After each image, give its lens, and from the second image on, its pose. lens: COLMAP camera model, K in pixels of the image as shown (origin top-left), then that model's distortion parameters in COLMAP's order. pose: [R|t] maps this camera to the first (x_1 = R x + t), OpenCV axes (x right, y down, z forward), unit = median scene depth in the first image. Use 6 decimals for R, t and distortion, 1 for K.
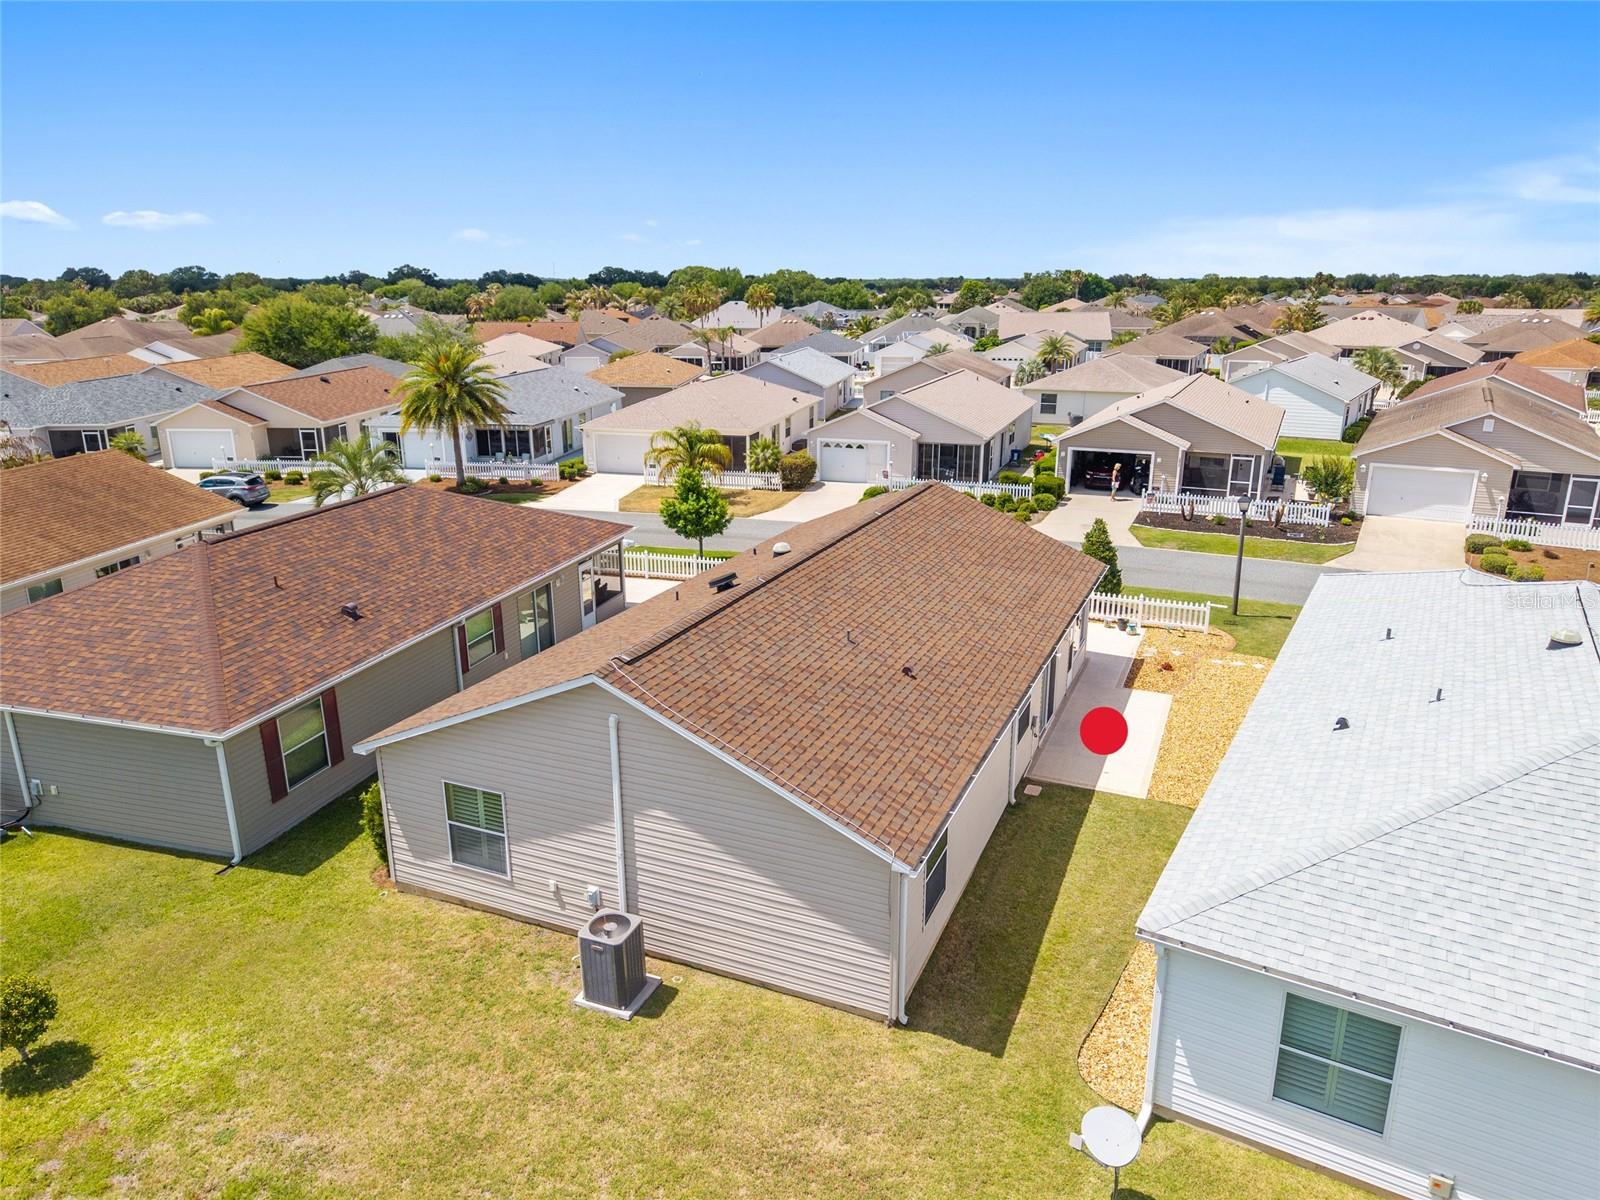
lens RADIAL K [[1090.6, 0, 800.0], [0, 1090.6, 600.0], [0, 0, 1]] dist [0.004093, -0.001151]
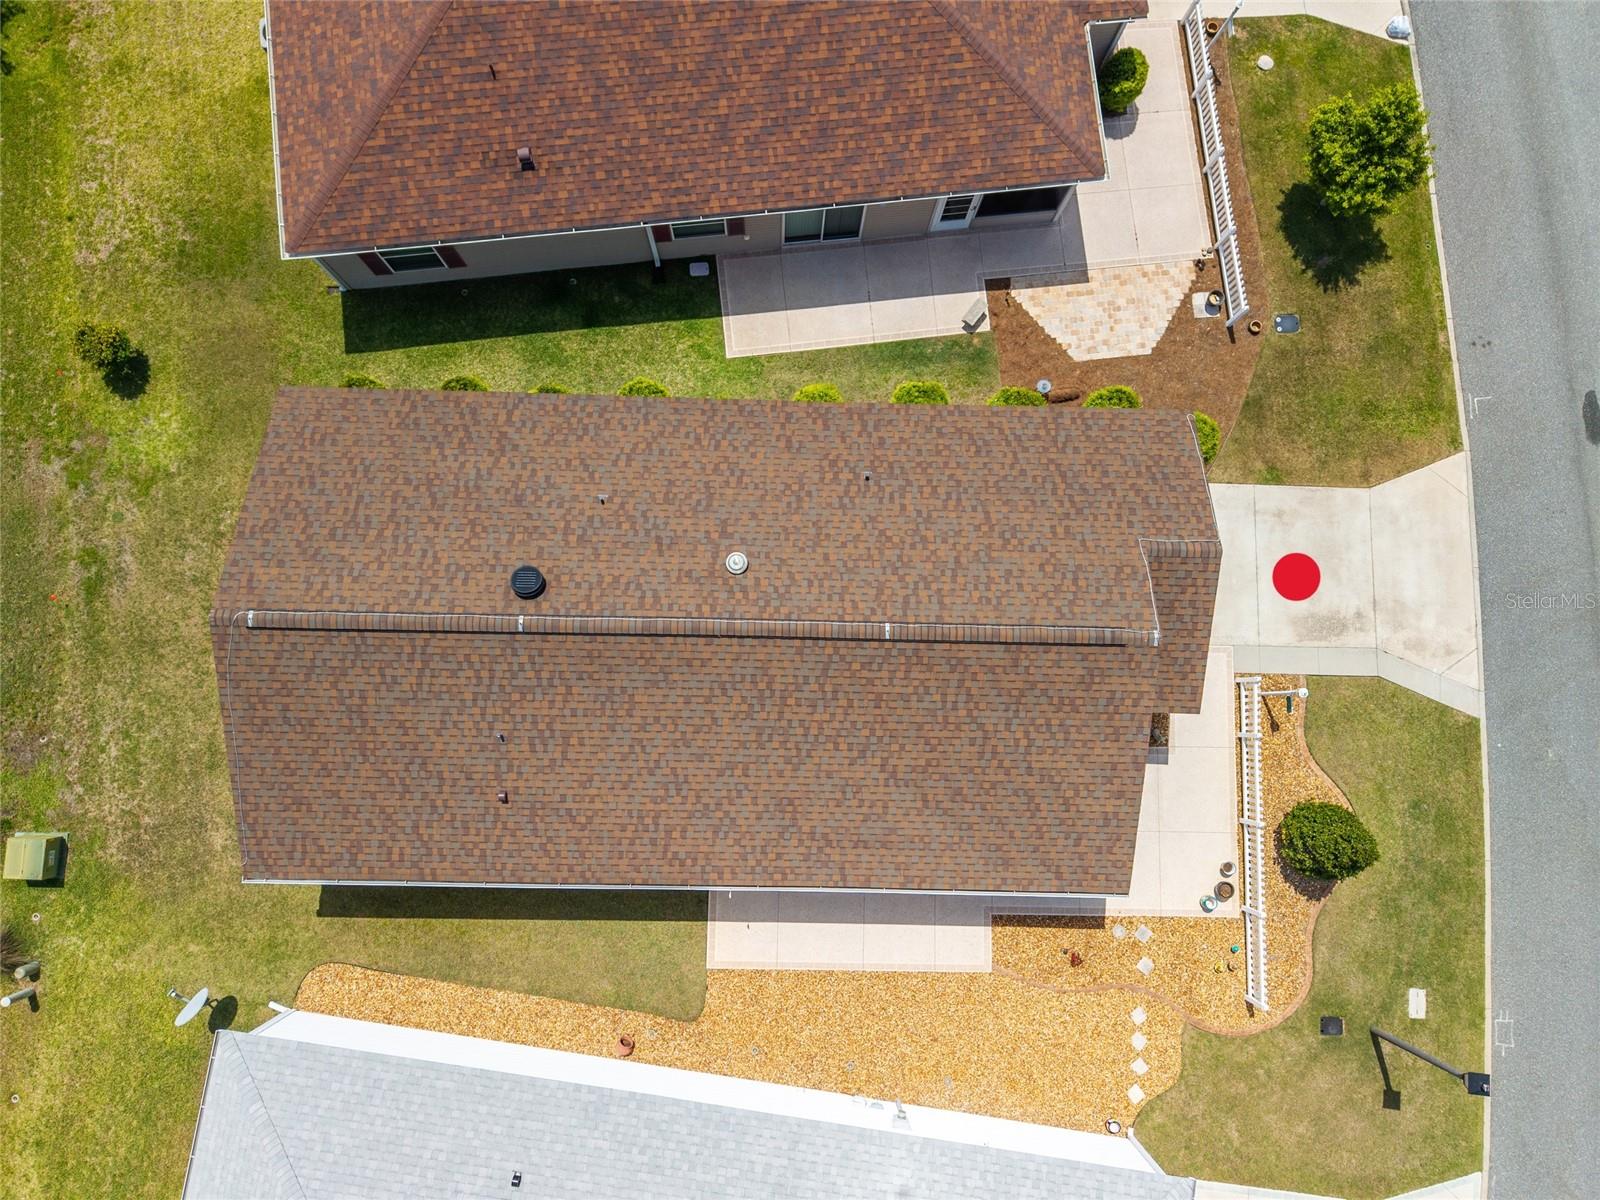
lens RADIAL K [[1090.6, 0, 800.0], [0, 1090.6, 600.0], [0, 0, 1]] dist [0.004093, -0.001151]
pose [[0.379233, 0.921366, -0.085253, 0.083986], [-0.285514, 0.204159, 0.936376, -0.724106], [0.880150, -0.330764, 0.340487, 0.656567]]
